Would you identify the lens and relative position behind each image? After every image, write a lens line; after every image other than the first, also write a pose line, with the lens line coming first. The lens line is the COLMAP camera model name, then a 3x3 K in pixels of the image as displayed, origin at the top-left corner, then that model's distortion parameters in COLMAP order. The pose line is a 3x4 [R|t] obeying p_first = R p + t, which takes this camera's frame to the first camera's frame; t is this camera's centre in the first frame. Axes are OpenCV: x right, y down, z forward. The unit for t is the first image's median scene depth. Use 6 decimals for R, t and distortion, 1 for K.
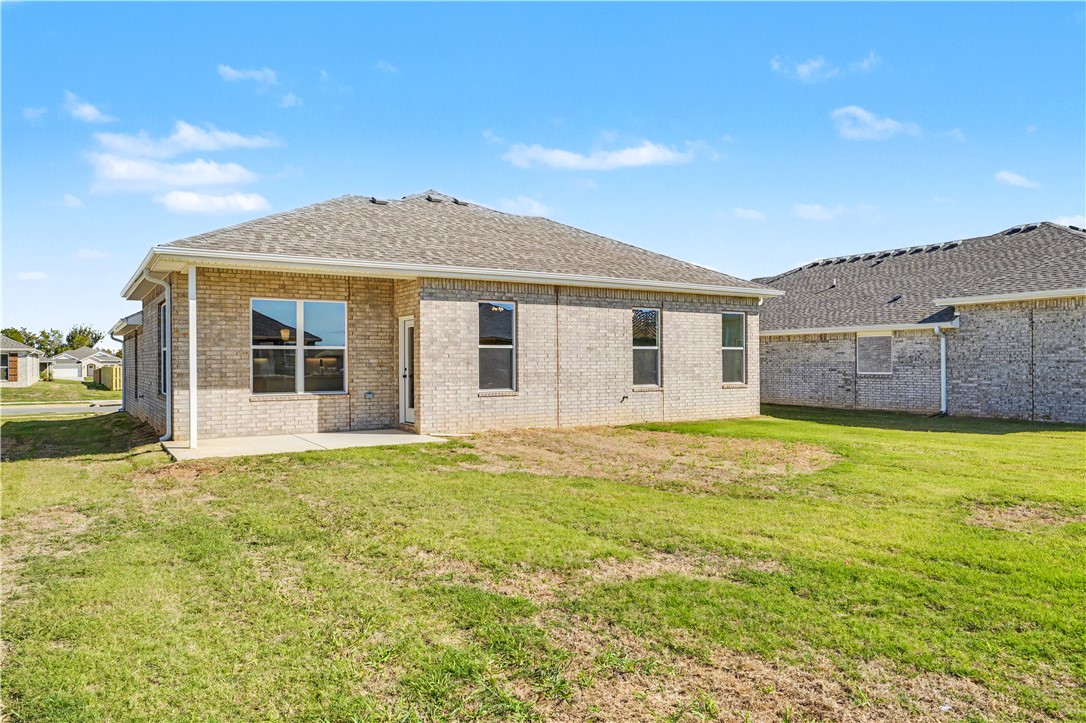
lens RADIAL K [[737.3, 0, 547.3], [0, 737.3, 357.9], [0, 0, 1]] dist [0.004368, 0.000455]
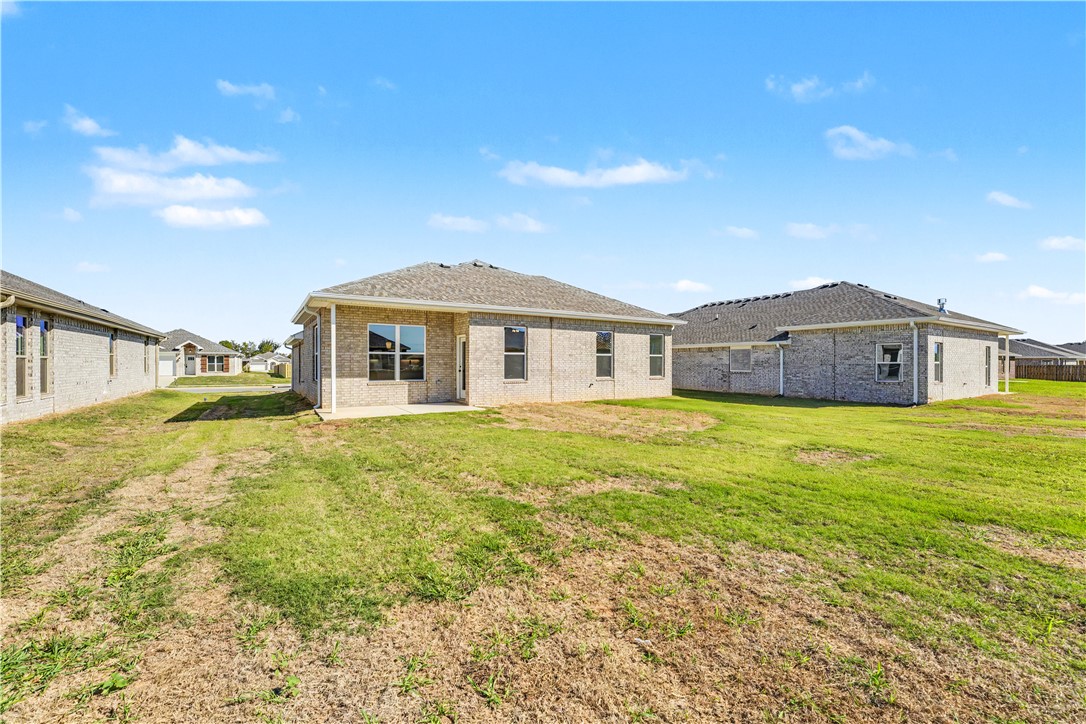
lens RADIAL K [[437.4, 0, 543.9], [0, 437.4, 366.2], [0, 0, 1]] dist [0.000518, 0.000465]
pose [[0.999968, 0.007386, -0.003008, 0.000108], [-0.007345, 0.999883, 0.013412, -0.000400], [0.003106, -0.013389, 0.999906, 0.009035]]
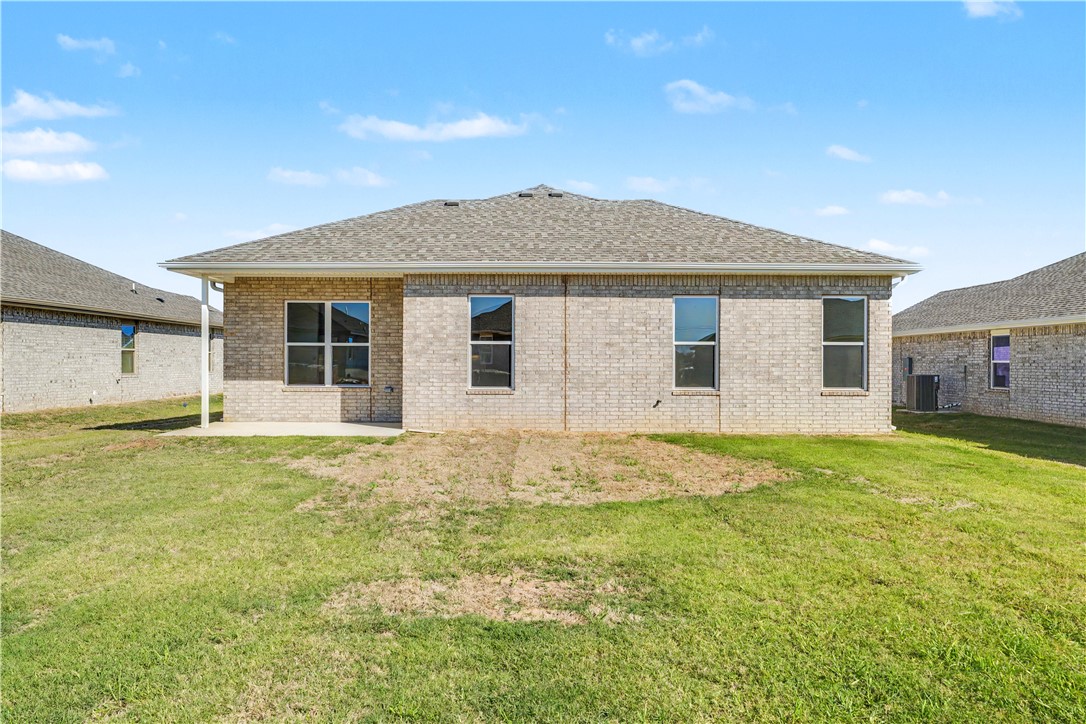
lens RADIAL K [[691.2, 0, 543.0], [0, 691.2, 367.2], [0, 0, 1]] dist [-0.014342, 0.000231]
pose [[0.844755, 0.014046, -0.534968, 0.494629], [-0.004312, 0.999802, 0.019441, -0.001452], [0.535135, -0.014116, 0.844649, 0.298222]]
